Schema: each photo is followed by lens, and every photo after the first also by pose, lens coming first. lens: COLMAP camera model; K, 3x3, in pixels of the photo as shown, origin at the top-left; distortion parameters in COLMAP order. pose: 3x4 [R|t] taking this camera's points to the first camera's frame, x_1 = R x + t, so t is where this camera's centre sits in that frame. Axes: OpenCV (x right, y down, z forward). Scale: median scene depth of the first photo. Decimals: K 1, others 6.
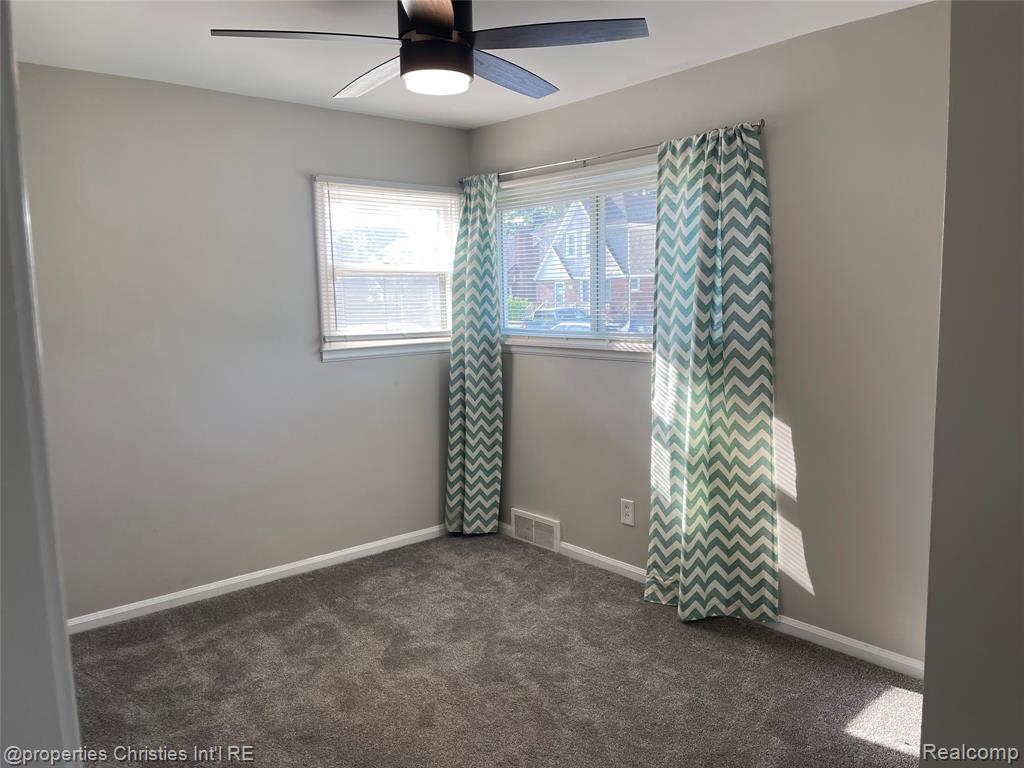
lens RADIAL K [[779.5, 0, 517.0], [0, 779.5, 381.3], [0, 0, 1]] dist [0.067729, -0.082857]
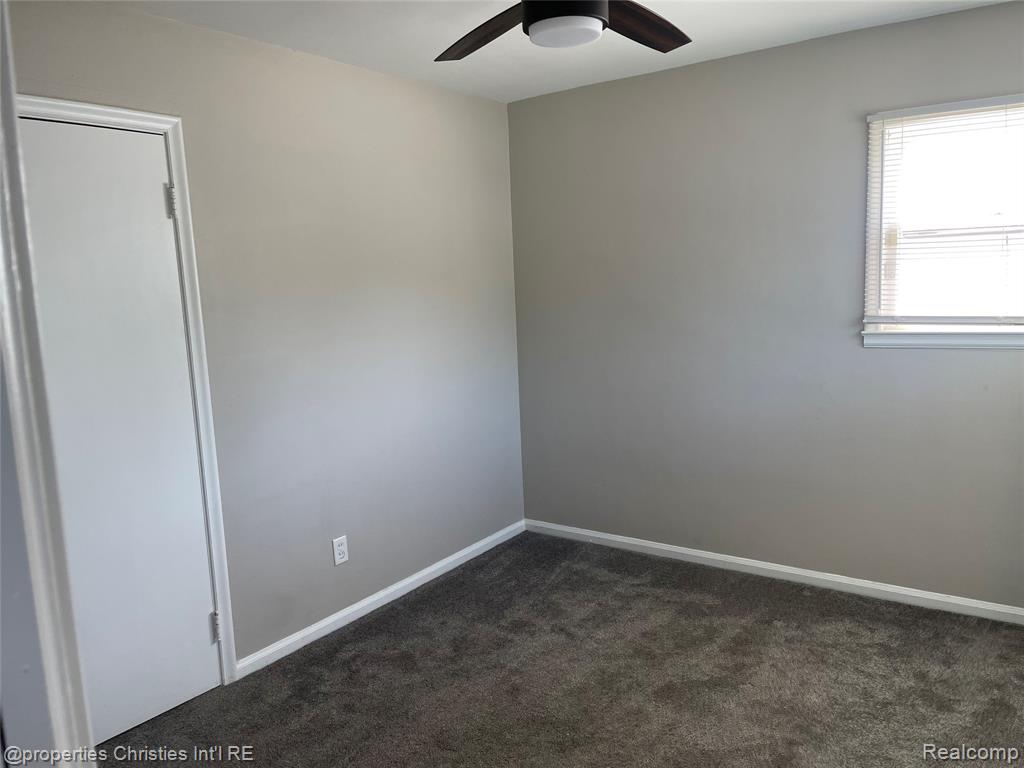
lens RADIAL K [[779.5, 0, 518.6], [0, 779.5, 382.0], [0, 0, 1]] dist [0.067729, -0.082857]
pose [[0.243023, 0.137383, -0.960242, 0.475483], [-0.069594, 0.989838, 0.124004, -0.068587], [0.967521, 0.036691, 0.250115, 0.471729]]
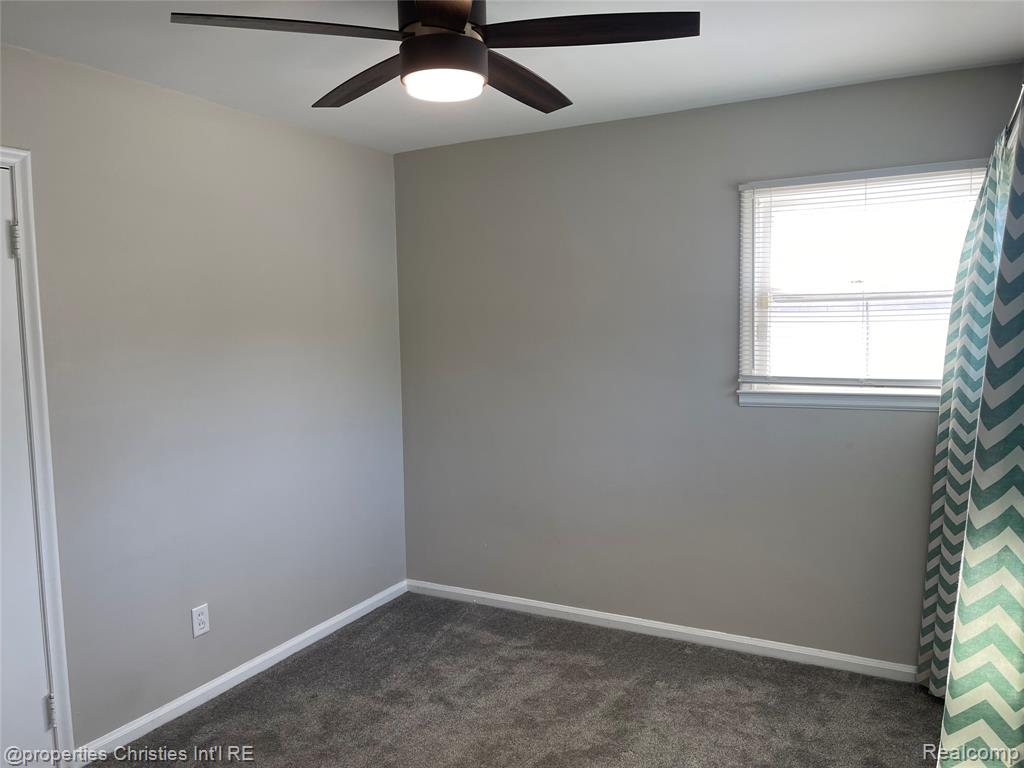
lens RADIAL K [[779.5, 0, 508.4], [0, 779.5, 385.3], [0, 0, 1]] dist [0.067729, -0.082857]
pose [[0.360226, 0.083143, -0.929152, 0.459423], [-0.091276, 0.994383, 0.053593, -0.072182], [0.928389, 0.065504, 0.365792, 0.485930]]
